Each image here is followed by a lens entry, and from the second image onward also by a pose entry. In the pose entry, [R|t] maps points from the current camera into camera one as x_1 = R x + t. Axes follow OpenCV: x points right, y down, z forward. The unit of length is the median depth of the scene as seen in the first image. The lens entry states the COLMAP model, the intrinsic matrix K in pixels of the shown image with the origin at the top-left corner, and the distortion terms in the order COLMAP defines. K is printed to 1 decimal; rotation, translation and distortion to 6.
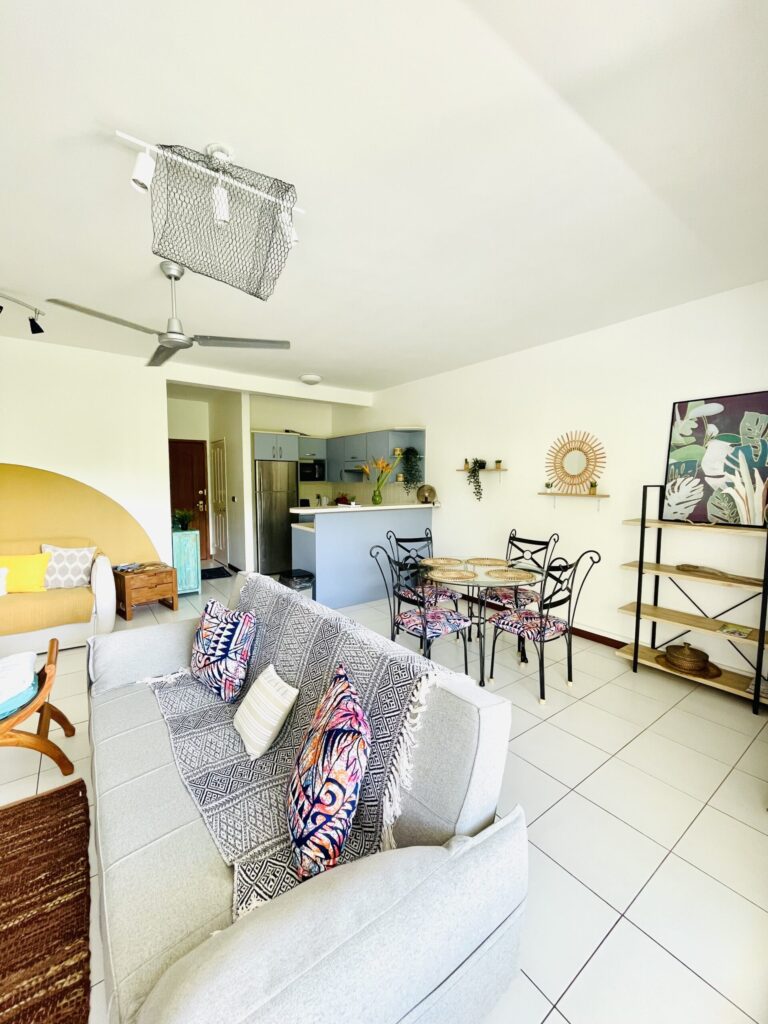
lens RADIAL K [[417.0, 0, 384.0], [0, 417.0, 512.0], [0, 0, 1]] dist [-0.001188, 0.000002]
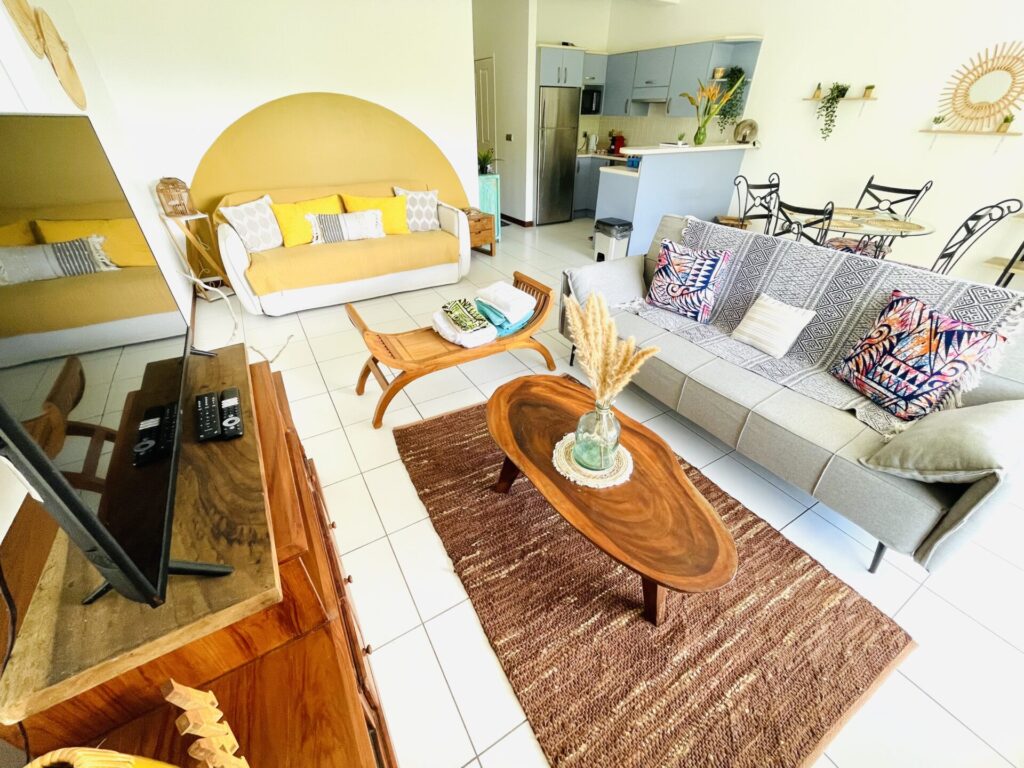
lens RADIAL K [[417.0, 0, 513.7], [0, 417.0, 381.6], [0, 0, 1]] dist [-0.001188, 0.000002]
pose [[0.995440, 0.049875, -0.081315, -0.403132], [-0.005209, 0.879579, 0.475724, 0.008334], [0.095250, -0.473131, 0.875828, -0.114677]]
